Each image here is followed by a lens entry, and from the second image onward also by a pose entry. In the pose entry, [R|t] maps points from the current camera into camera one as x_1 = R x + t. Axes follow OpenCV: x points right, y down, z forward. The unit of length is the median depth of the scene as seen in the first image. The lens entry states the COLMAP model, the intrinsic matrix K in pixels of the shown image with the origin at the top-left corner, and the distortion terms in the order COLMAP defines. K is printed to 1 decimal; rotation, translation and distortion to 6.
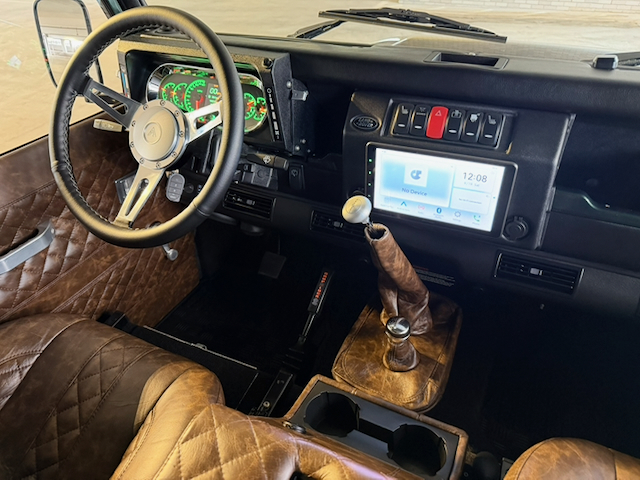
lens RADIAL K [[438.9, 0, 320.0], [0, 438.9, 240.0], [0, 0, 1]] dist [0.004720, -0.040873]
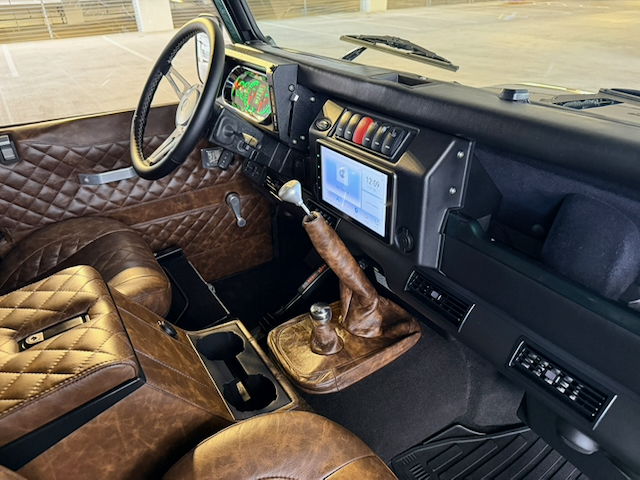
lens RADIAL K [[449.0, 0, 347.2], [0, 449.0, 252.2], [0, 0, 1]] dist [0.000530, -0.044587]
pose [[0.866393, 0.273678, -0.417688, 0.732774], [-0.302839, 0.953034, -0.003718, 0.044554], [0.397054, 0.129714, 0.908583, -0.030531]]
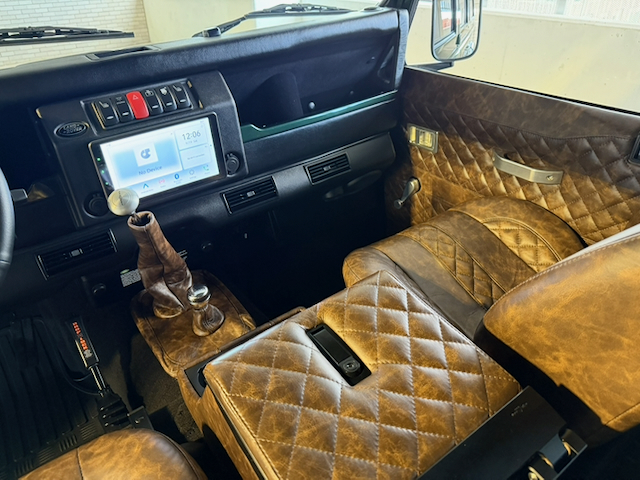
lens RADIAL K [[438.9, 0, 320.0], [0, 438.9, 240.0], [0, 0, 1]] dist [0.004720, -0.040873]
pose [[0.481731, -0.474894, 0.736485, -0.460518], [0.535881, 0.824619, 0.181207, 0.061690], [-0.693374, 0.307375, 0.651731, 0.038415]]
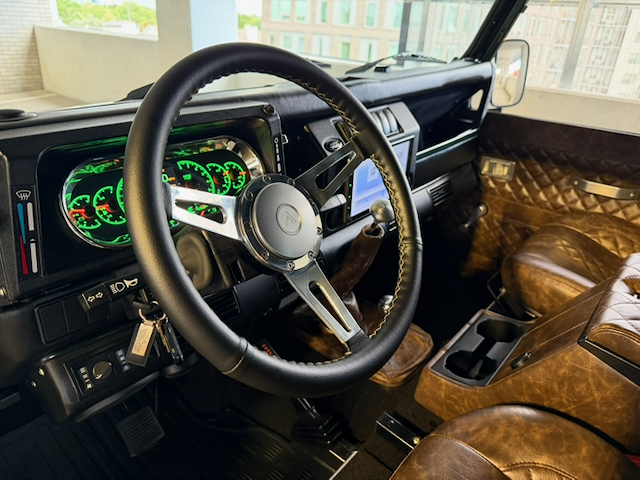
lens RADIAL K [[438.9, 0, 320.0], [0, 438.9, 240.0], [0, 0, 1]] dist [0.004720, -0.040873]
pose [[0.248584, -0.400021, 0.882150, -0.908046], [0.528237, 0.819372, 0.222700, -0.337286], [-0.811894, 0.410625, 0.414989, 0.693754]]
